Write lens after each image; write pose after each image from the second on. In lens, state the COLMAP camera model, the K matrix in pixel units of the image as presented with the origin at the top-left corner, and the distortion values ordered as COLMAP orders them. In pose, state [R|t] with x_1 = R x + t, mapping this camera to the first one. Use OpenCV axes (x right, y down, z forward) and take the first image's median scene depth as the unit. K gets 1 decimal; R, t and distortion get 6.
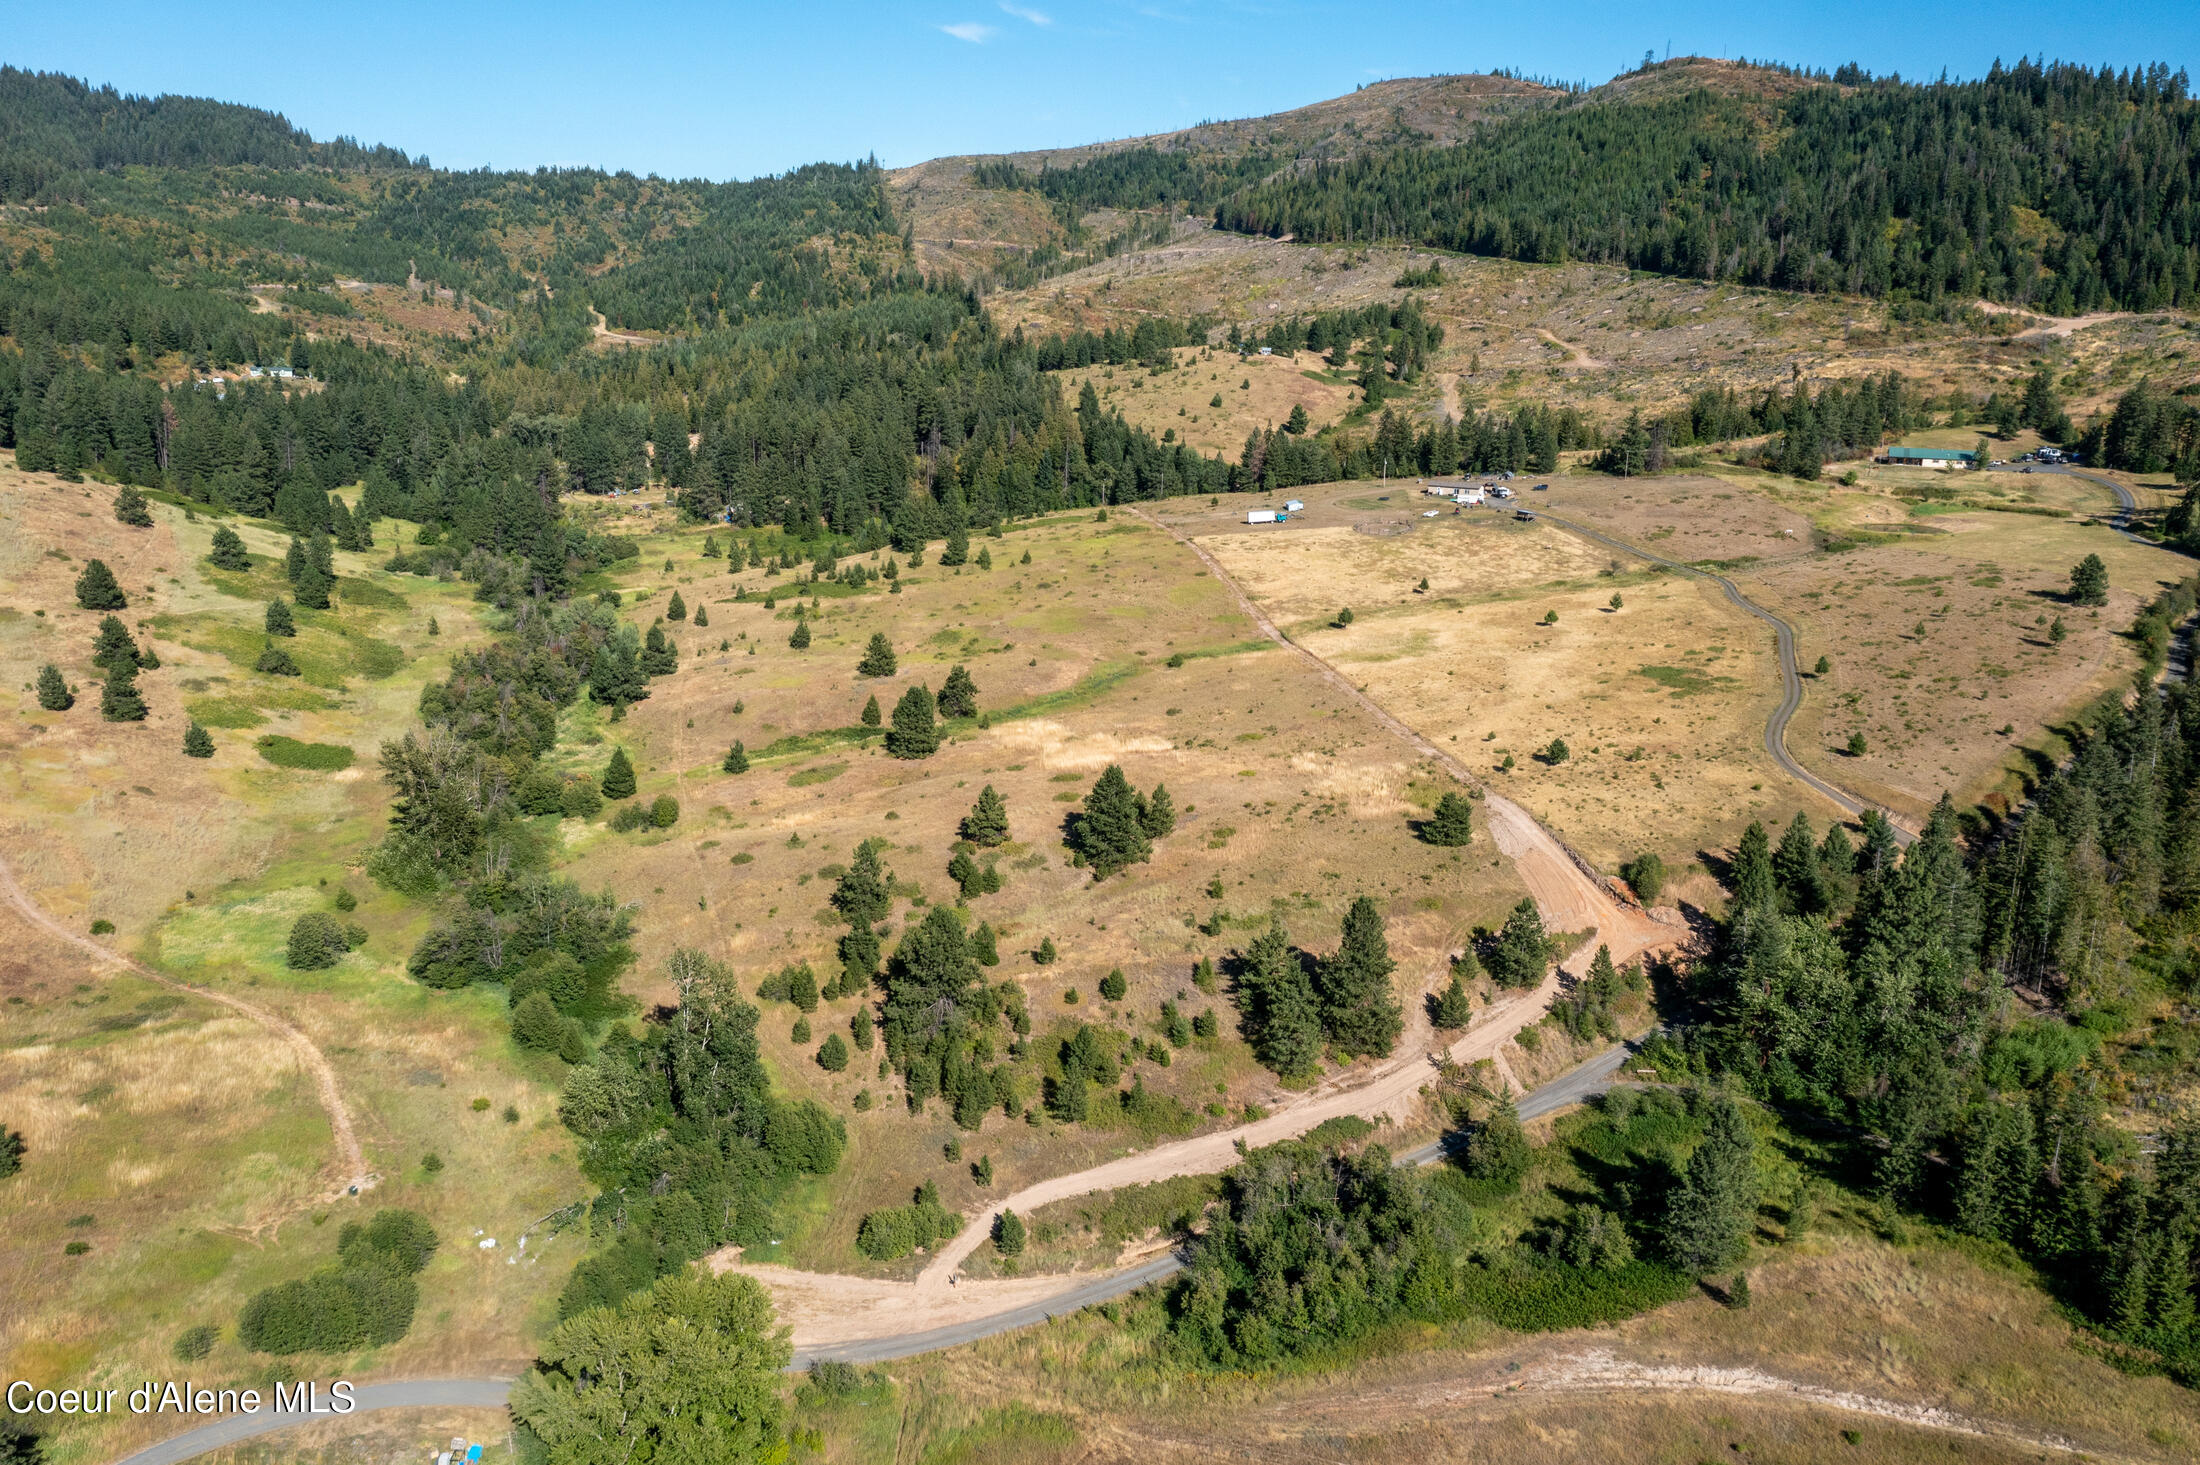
lens RADIAL K [[1761.5, 0, 1100.0], [0, 1761.5, 732.5], [0, 0, 1]] dist [-0.007503, 0.064047]
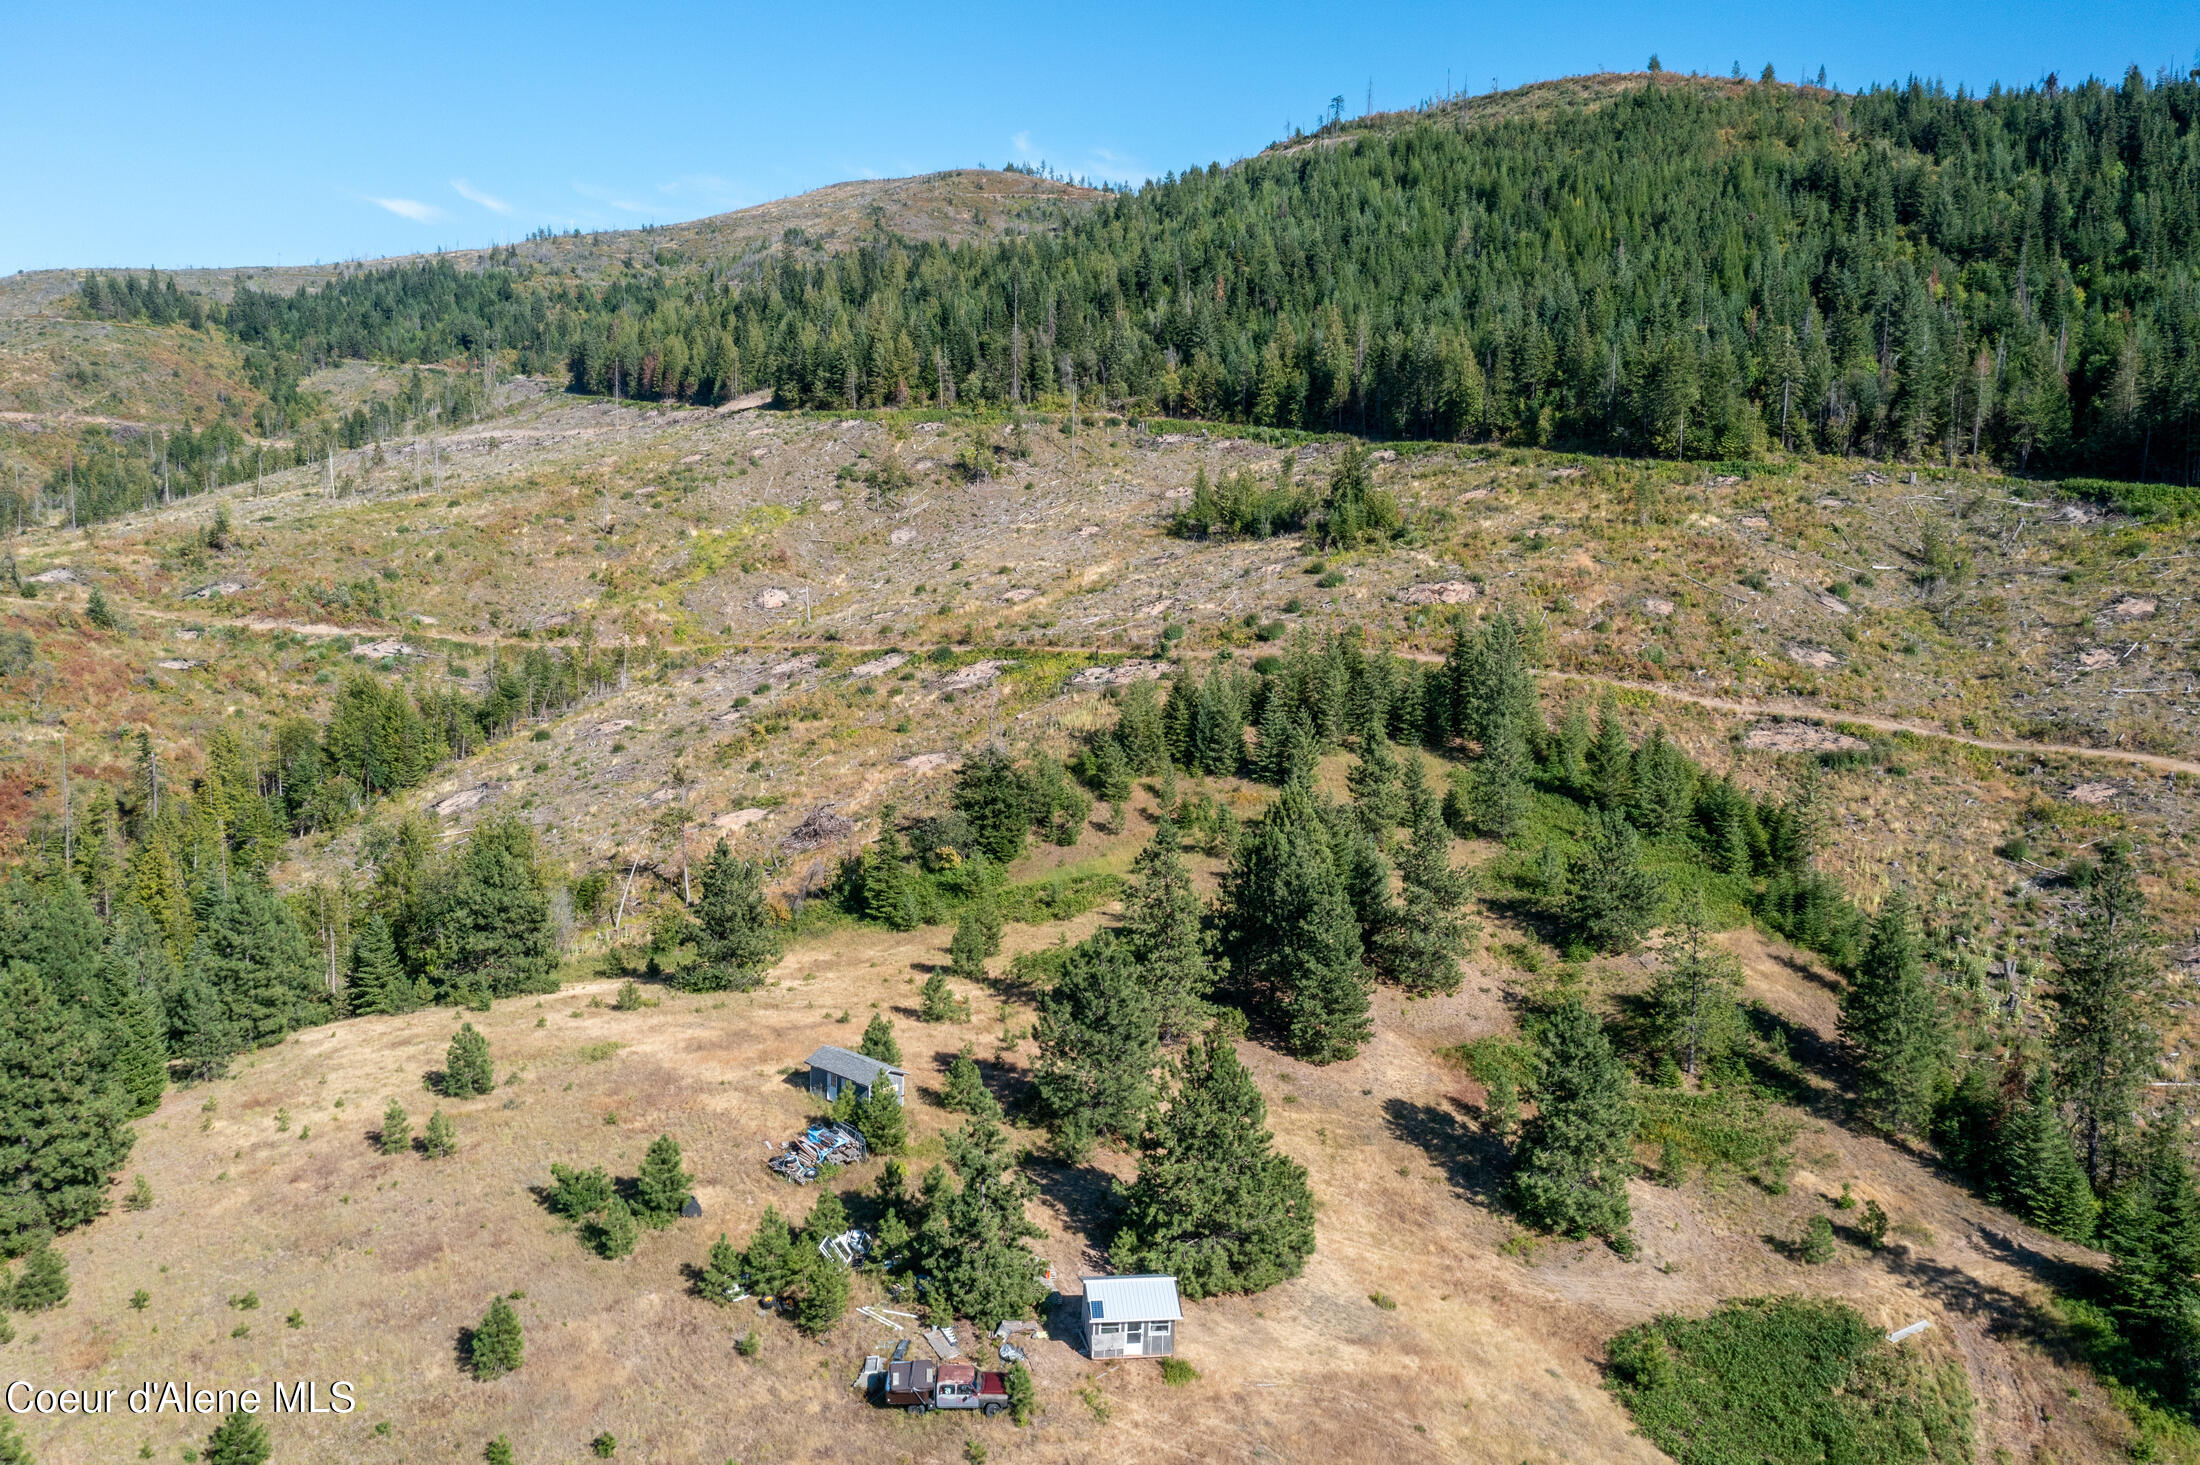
lens RADIAL K [[1761.5, 0, 1100.0], [0, 1761.5, 732.5], [0, 0, 1]] dist [-0.007503, 0.064047]
pose [[0.939744, -0.056578, 0.337165, 0.119348], [0.091699, 0.991788, -0.089155, -0.483759], [-0.329352, 0.114700, 0.937215, 1.803154]]
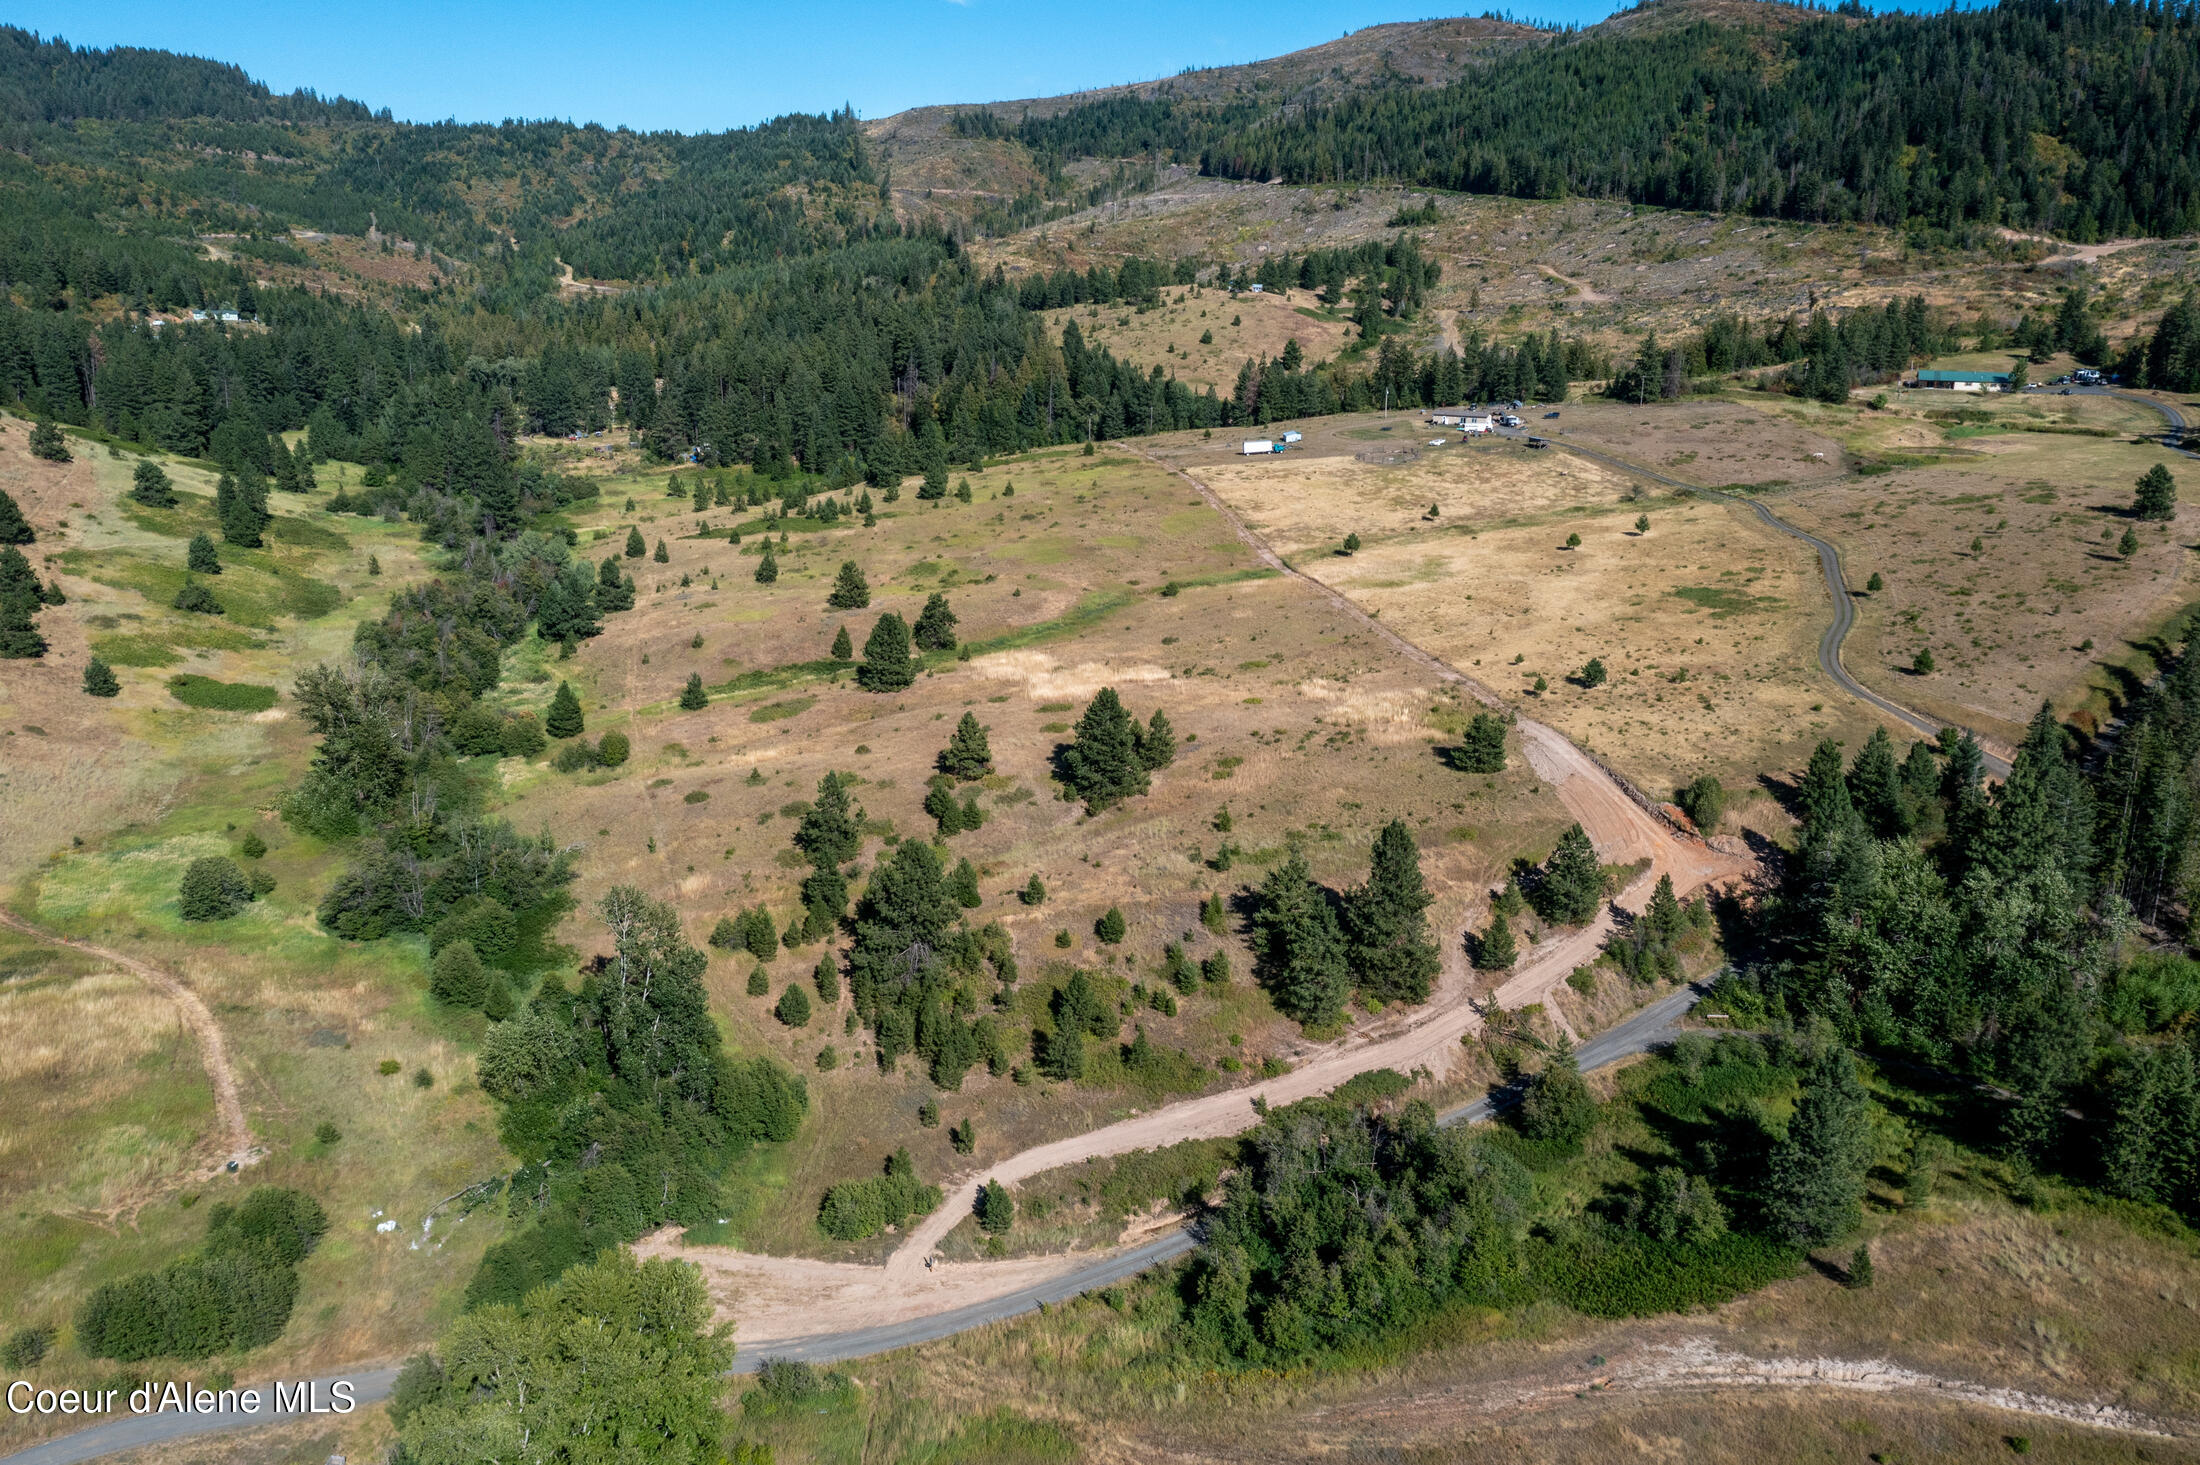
lens RADIAL K [[1768.6, 0, 1100.0], [0, 1768.6, 732.5], [0, 0, 1]] dist [0.002314, 0.036552]
pose [[0.999932, -0.008622, 0.007872, -0.002175], [0.008489, 0.999824, 0.016754, 0.017691], [-0.008015, -0.016686, 0.999829, 0.064497]]
